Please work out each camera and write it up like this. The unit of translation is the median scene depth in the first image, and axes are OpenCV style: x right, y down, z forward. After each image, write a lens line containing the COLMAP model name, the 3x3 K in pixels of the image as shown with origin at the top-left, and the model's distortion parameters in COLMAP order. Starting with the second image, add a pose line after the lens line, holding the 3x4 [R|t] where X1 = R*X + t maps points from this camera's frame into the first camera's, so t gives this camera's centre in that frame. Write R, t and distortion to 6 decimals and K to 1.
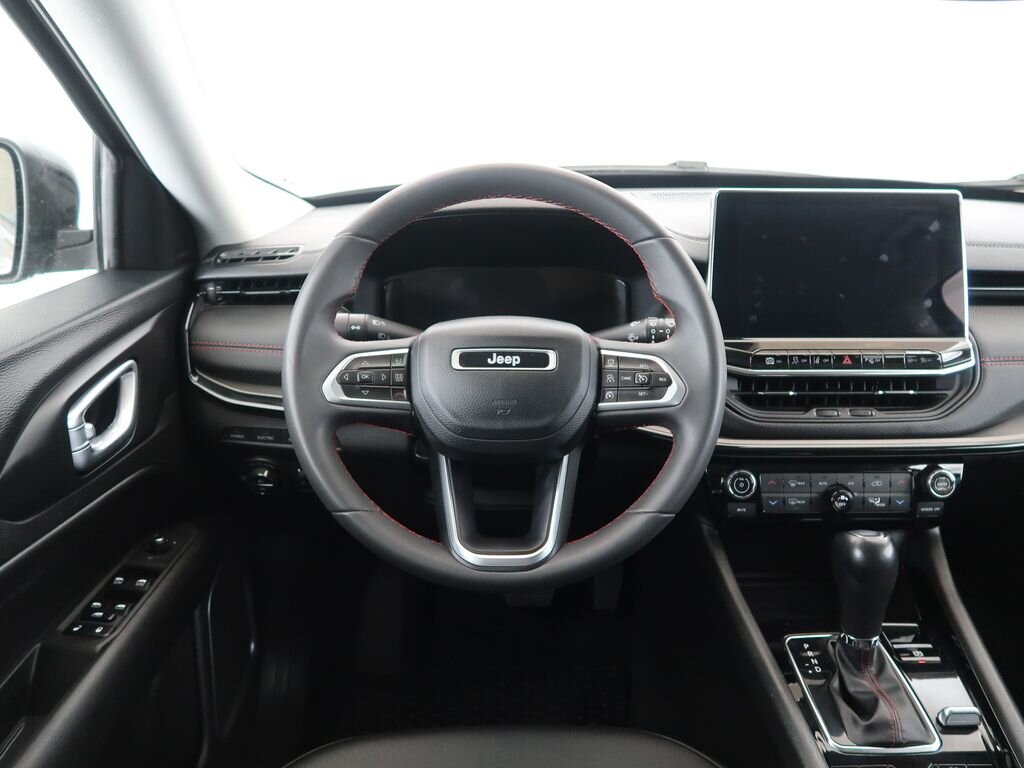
lens RADIAL K [[412.5, 0, 512.2], [0, 412.5, 382.6], [0, 0, 1]] dist [-0.002991, -0.000153]
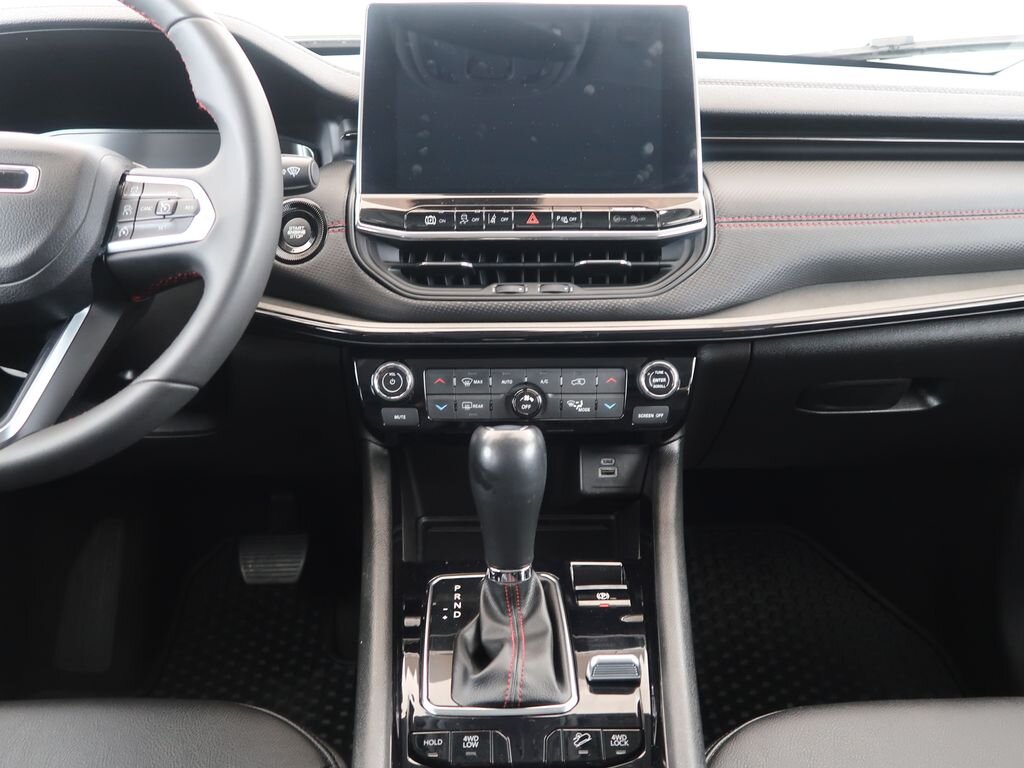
lens RADIAL K [[461.2, 0, 508.5], [0, 461.2, 392.3], [0, 0, 1]] dist [0.003533, -0.000326]
pose [[0.999966, -0.007558, 0.003286, 0.768783], [0.007573, 0.999961, -0.004639, 0.273106], [-0.003251, 0.004664, 0.999984, 0.145421]]
